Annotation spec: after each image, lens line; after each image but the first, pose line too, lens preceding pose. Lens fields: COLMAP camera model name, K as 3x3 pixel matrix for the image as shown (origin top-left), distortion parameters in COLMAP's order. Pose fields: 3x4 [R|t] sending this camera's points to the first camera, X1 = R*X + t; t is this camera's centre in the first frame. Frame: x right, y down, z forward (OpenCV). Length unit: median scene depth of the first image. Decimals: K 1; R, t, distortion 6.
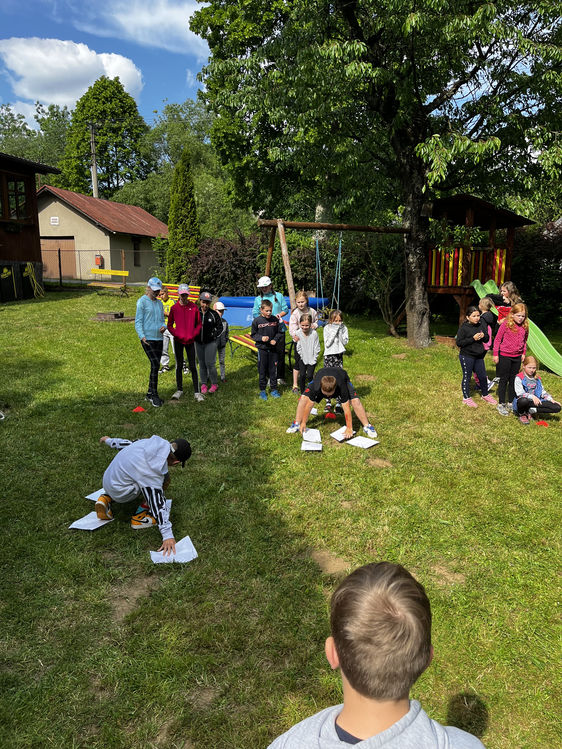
lens RADIAL K [[566.9, 0, 278.5], [0, 566.9, 380.9], [0, 0, 1]] dist [0.054838, -0.089403]
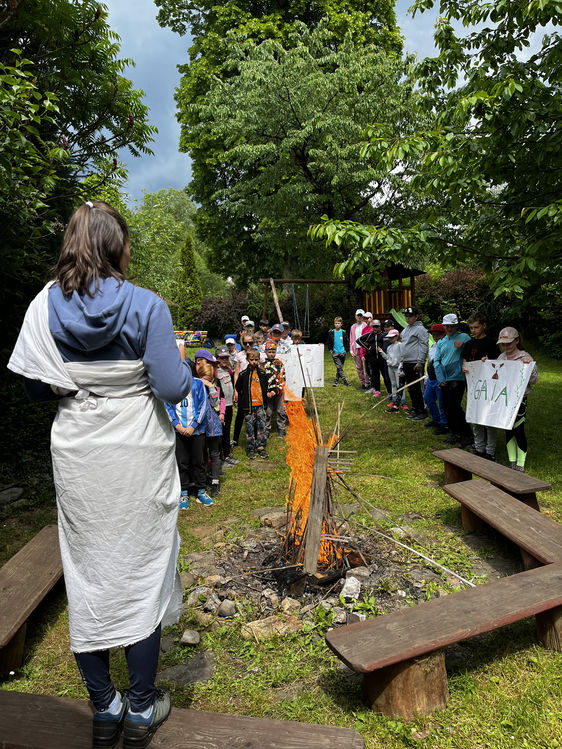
lens RADIAL K [[566.9, 0, 279.5], [0, 566.9, 376.4], [0, 0, 1]] dist [0.054838, -0.089403]
pose [[0.995695, -0.064364, 0.066693, -0.097129], [0.071613, 0.991044, -0.112711, 0.180910], [-0.058841, 0.117002, 0.991387, -0.591555]]
